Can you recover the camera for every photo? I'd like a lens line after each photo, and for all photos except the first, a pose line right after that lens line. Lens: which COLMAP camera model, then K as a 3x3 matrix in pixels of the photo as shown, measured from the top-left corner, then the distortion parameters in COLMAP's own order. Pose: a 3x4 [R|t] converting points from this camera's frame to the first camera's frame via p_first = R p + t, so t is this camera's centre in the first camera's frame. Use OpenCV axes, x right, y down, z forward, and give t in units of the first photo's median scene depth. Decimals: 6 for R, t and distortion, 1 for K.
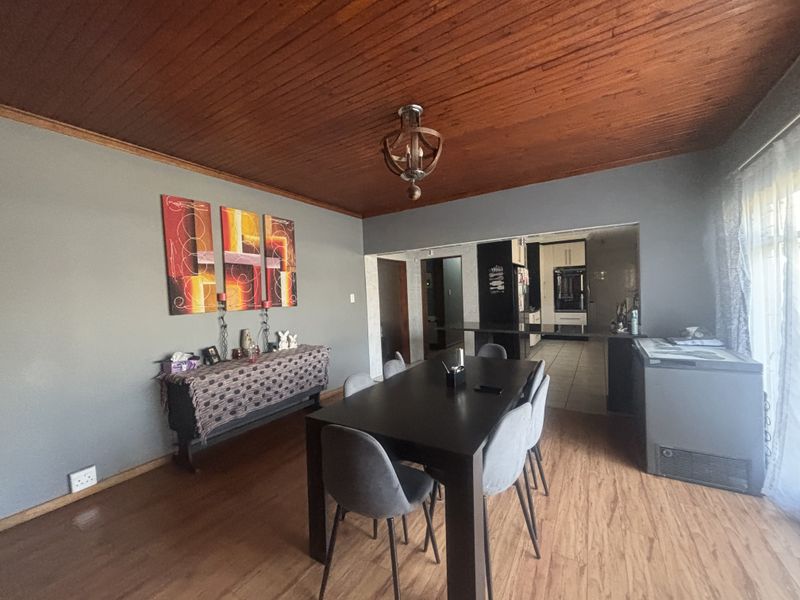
lens RADIAL K [[321.5, 0, 401.4], [0, 321.5, 302.3], [0, 0, 1]] dist [0.001096, -0.000087]
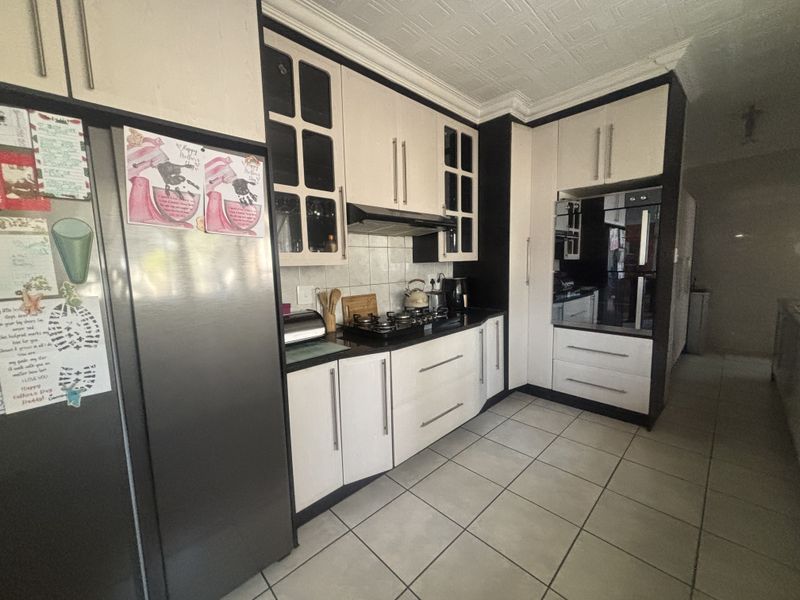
lens RADIAL K [[321.5, 0, 401.4], [0, 321.5, 302.3], [0, 0, 1]] dist [0.001096, -0.000087]
pose [[0.967241, 0.043261, -0.250147, 0.418035], [-0.017503, 0.994392, 0.104296, -0.028437], [0.253256, -0.096501, 0.962574, 0.648106]]
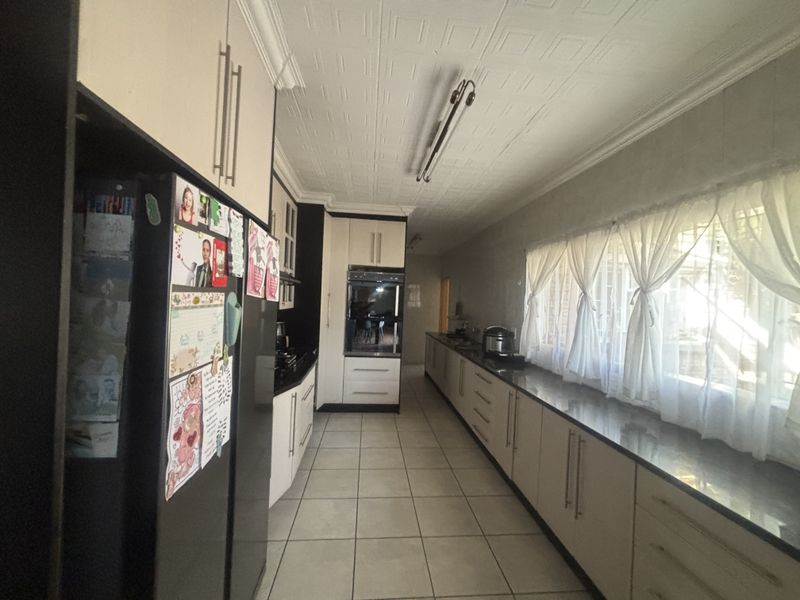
lens RADIAL K [[321.5, 0, 401.4], [0, 321.5, 302.3], [0, 0, 1]] dist [0.001096, -0.000087]
pose [[0.791518, 0.069441, 0.607188, 0.250144], [-0.058609, 0.997569, -0.037684, -0.038740], [-0.608329, -0.005759, 0.793664, 0.578104]]
